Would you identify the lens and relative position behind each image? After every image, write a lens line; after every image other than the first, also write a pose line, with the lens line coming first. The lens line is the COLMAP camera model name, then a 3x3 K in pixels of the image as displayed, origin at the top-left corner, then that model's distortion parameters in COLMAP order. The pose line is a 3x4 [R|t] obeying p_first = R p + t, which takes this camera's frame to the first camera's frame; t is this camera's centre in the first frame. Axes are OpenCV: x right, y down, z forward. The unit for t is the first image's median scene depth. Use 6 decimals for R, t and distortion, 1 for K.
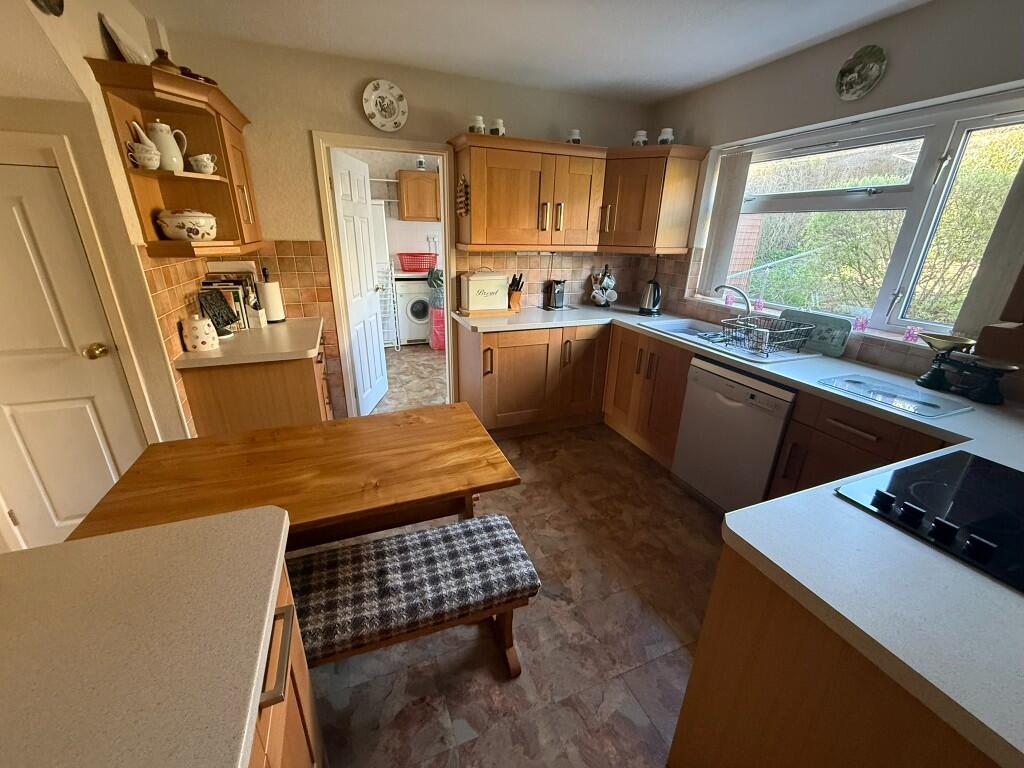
lens RADIAL K [[408.2, 0, 514.7], [0, 408.2, 388.7], [0, 0, 1]] dist [-0.000555, -0.000761]
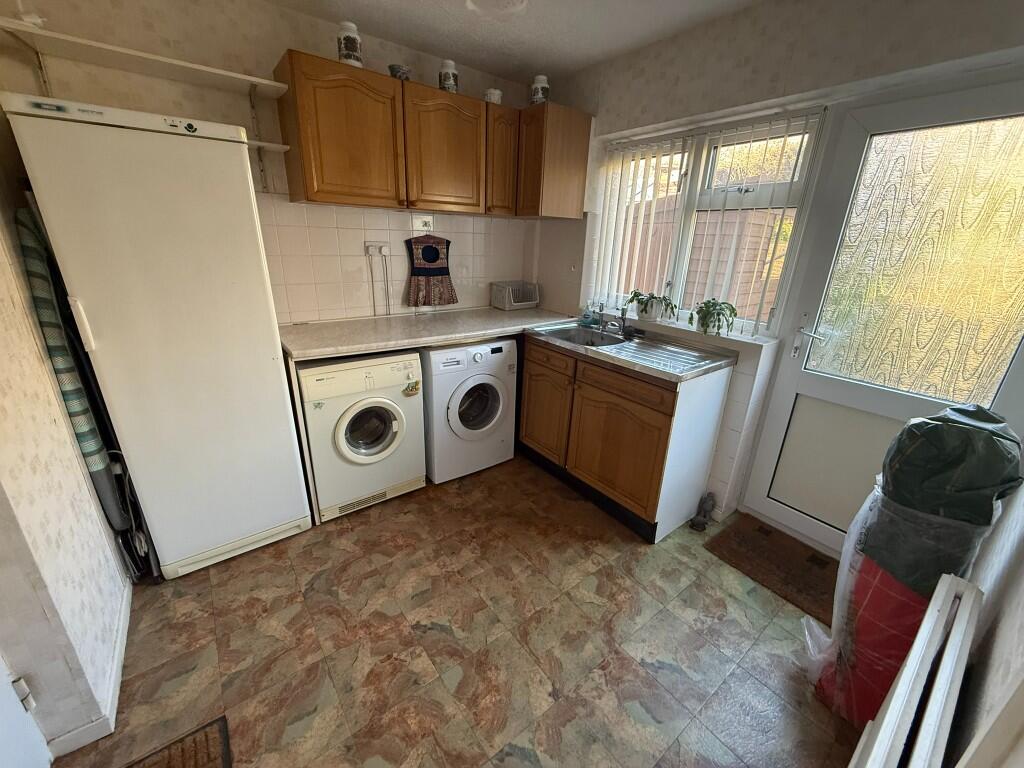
lens RADIAL K [[408.2, 0, 508.4], [0, 408.2, 376.4], [0, 0, 1]] dist [-0.000555, -0.000761]
pose [[0.963150, -0.082136, 0.256115, -0.207960], [0.085518, 0.996334, -0.002075, -0.243935], [-0.255006, 0.023901, 0.966644, 0.611058]]
